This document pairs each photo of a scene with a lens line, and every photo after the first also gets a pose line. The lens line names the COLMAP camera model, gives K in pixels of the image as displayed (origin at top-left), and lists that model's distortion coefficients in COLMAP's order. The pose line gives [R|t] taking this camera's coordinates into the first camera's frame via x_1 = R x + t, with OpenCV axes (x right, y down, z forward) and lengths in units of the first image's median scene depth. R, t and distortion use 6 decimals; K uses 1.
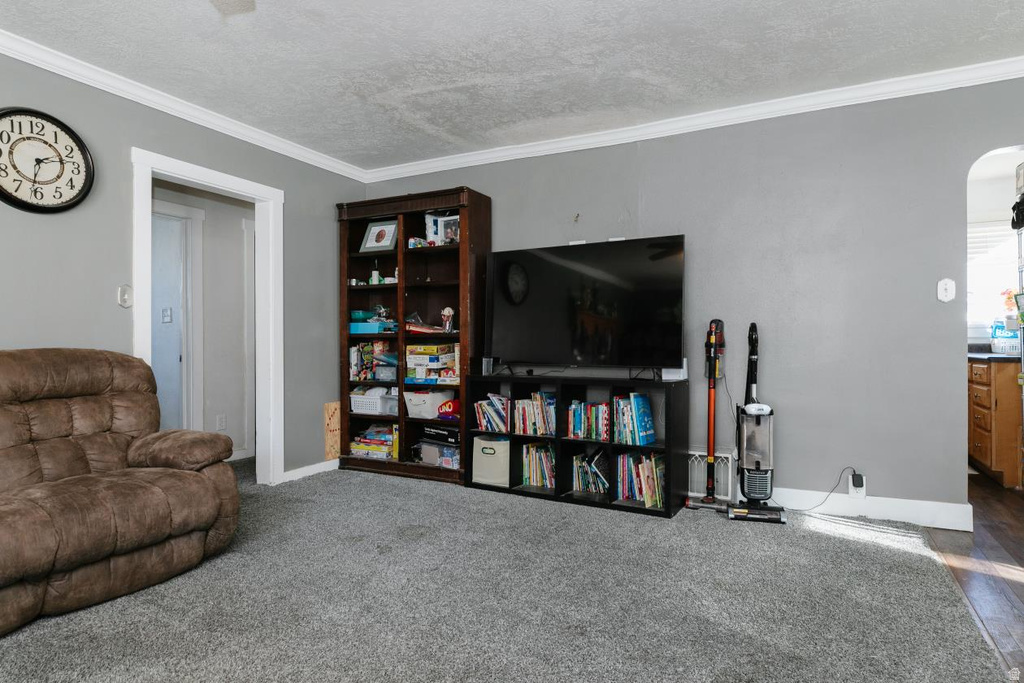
lens RADIAL K [[588.5, 0, 516.5], [0, 588.5, 347.0], [0, 0, 1]] dist [0.004446, 0.000357]
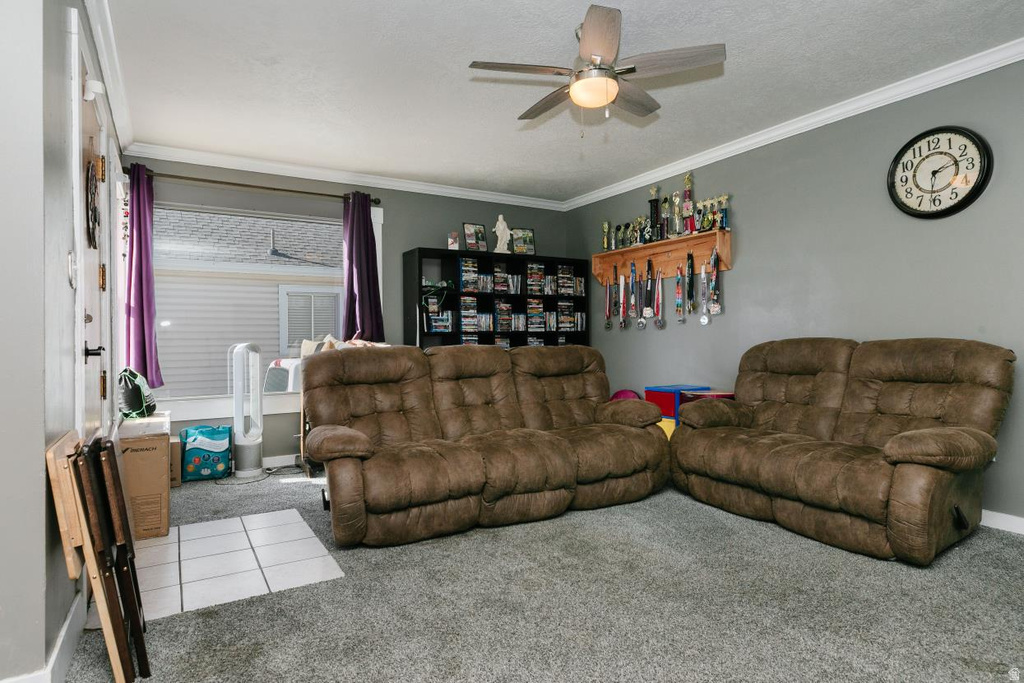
lens RADIAL K [[588.5, 0, 516.7], [0, 588.5, 338.4], [0, 0, 1]] dist [0.004446, 0.000357]
pose [[-0.548788, 0.004444, -0.835950, 0.576415], [0.003990, 0.999988, 0.002696, -0.003624], [0.835952, -0.001855, -0.548799, 0.950959]]
